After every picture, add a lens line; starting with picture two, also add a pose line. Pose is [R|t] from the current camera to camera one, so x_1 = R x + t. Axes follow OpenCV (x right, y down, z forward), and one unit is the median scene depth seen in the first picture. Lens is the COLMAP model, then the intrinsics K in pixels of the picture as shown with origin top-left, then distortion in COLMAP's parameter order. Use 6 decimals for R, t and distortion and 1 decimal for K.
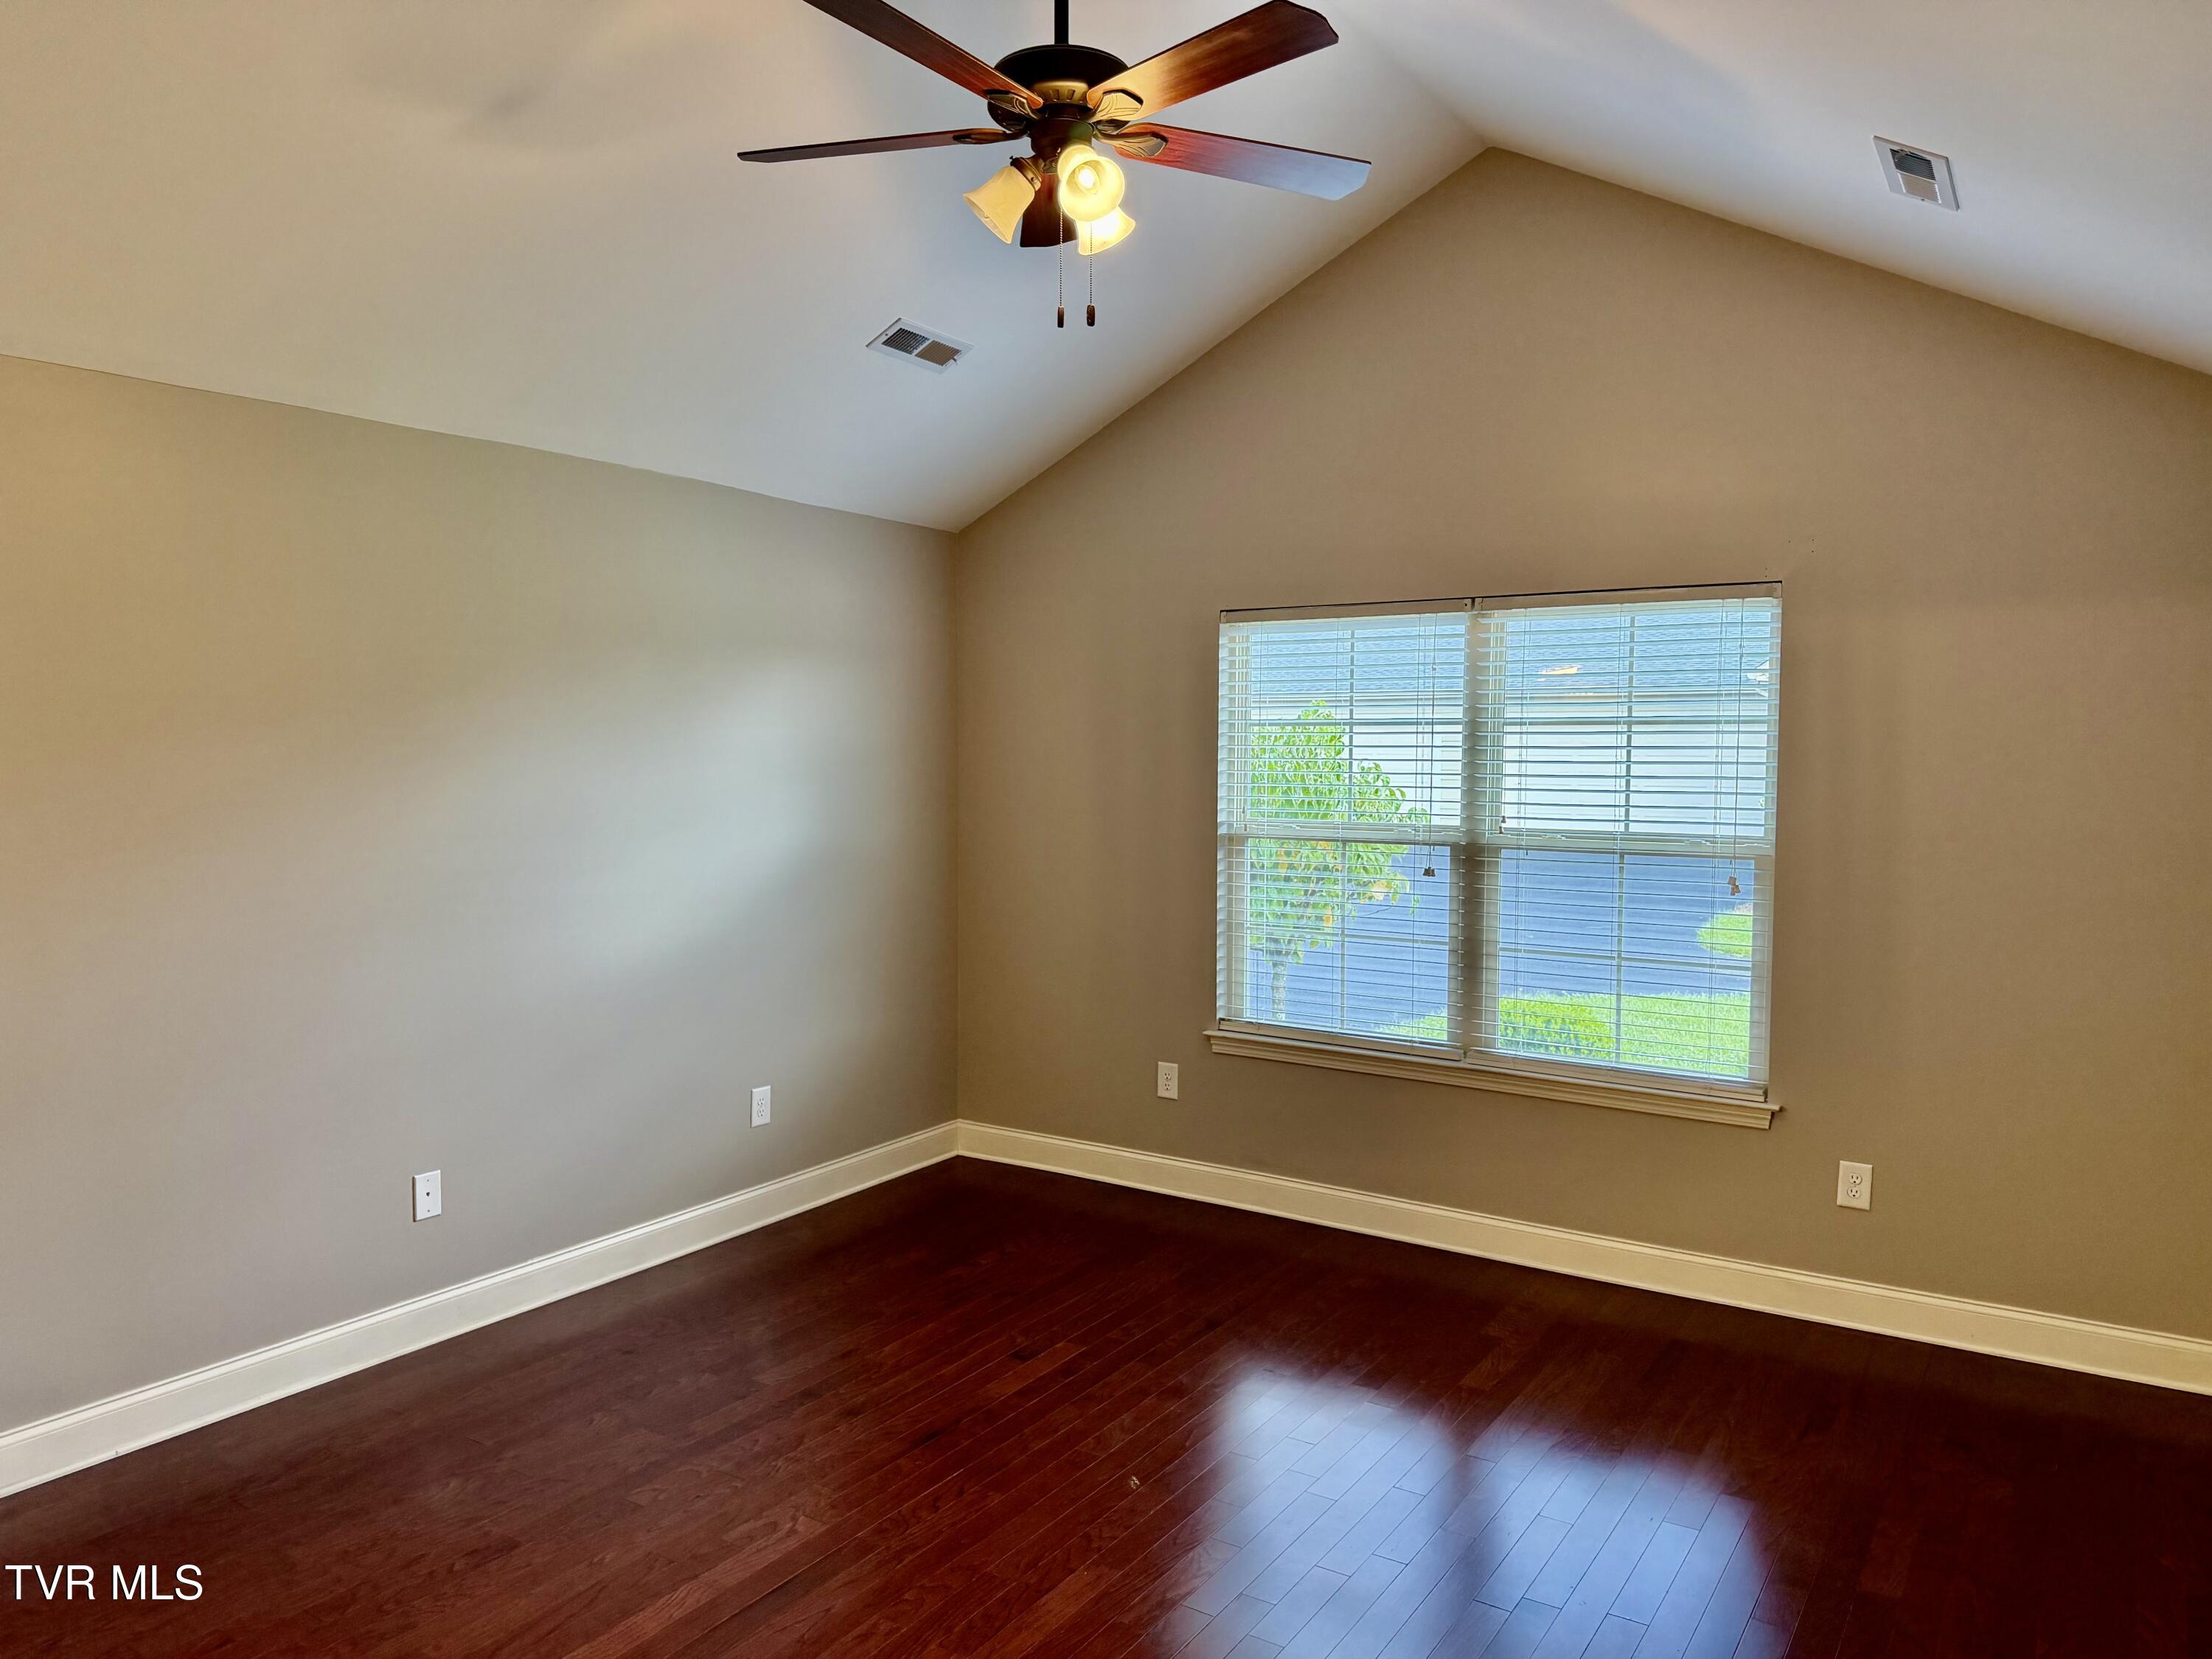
lens RADIAL K [[1541.9, 0, 1108.2], [0, 1541.9, 830.4], [0, 0, 1]] dist [0.083306, -0.164066]
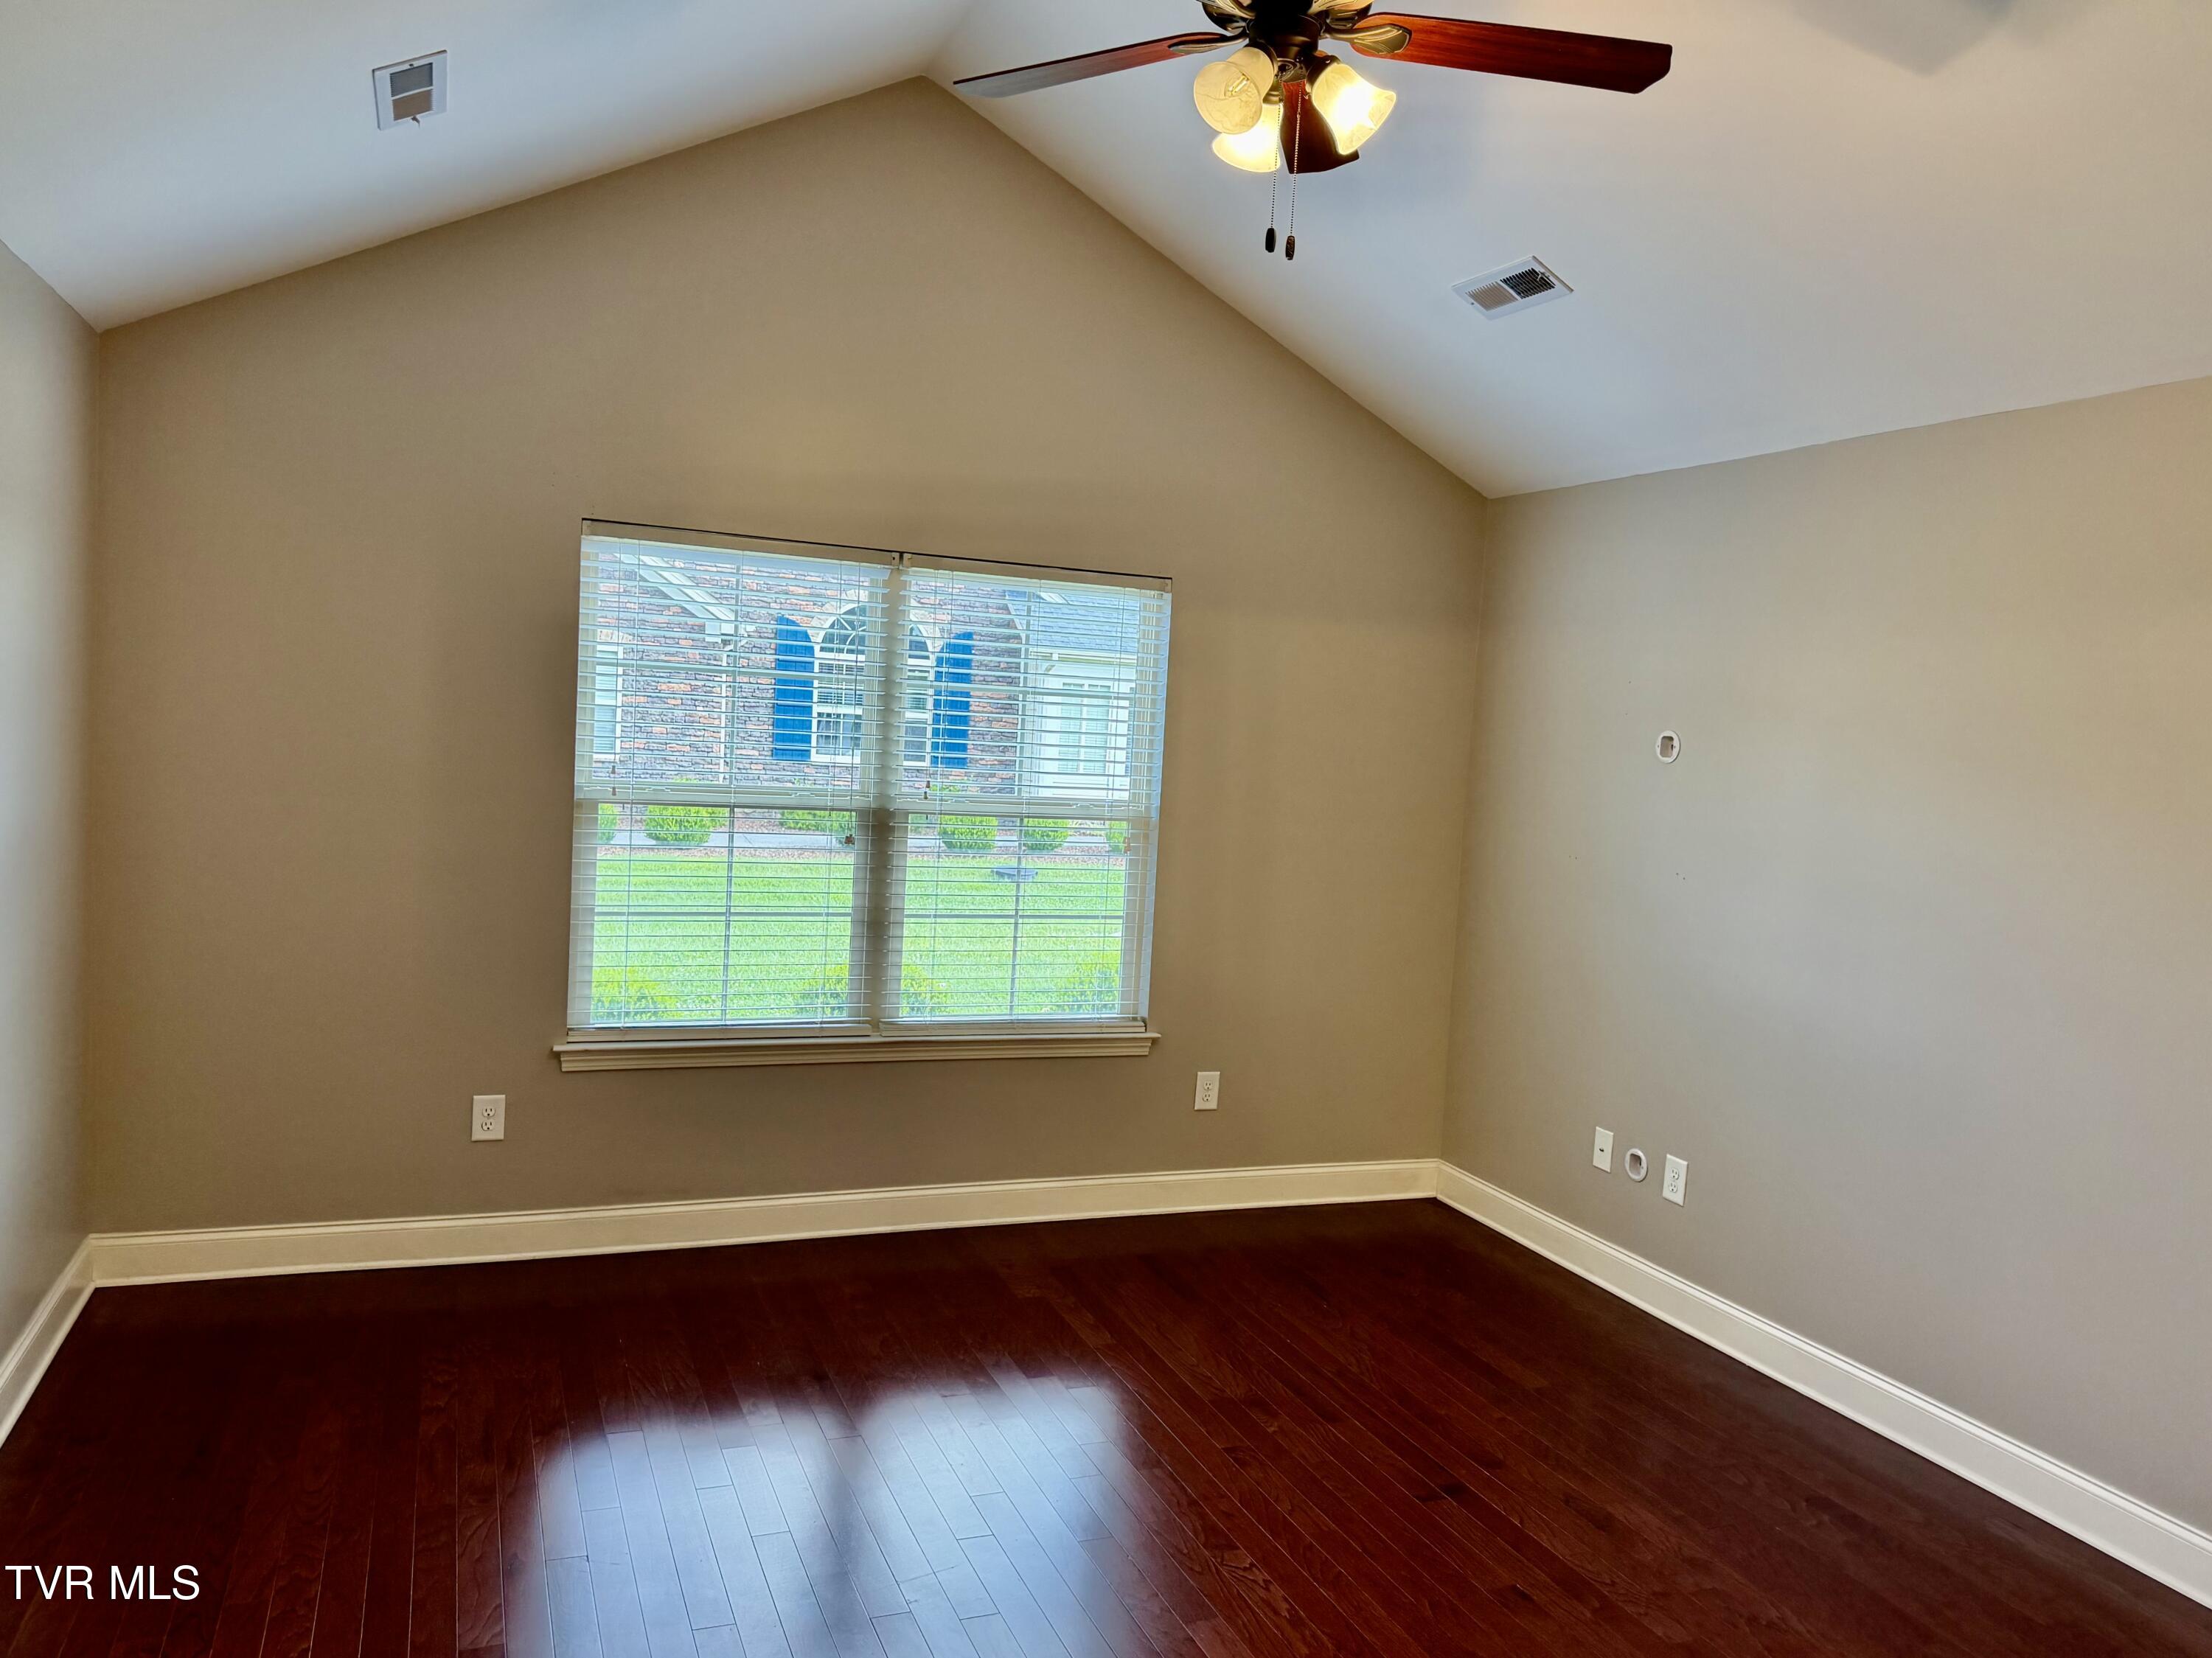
lens RADIAL K [[1577.8, 0, 1107.6], [0, 1577.8, 835.3], [0, 0, 1]] dist [0.124355, -0.178583]
pose [[0.565394, -0.032438, 0.824183, -0.495568], [-0.010427, 0.998865, 0.046467, -0.022007], [-0.824755, -0.034866, 0.564414, 0.331961]]
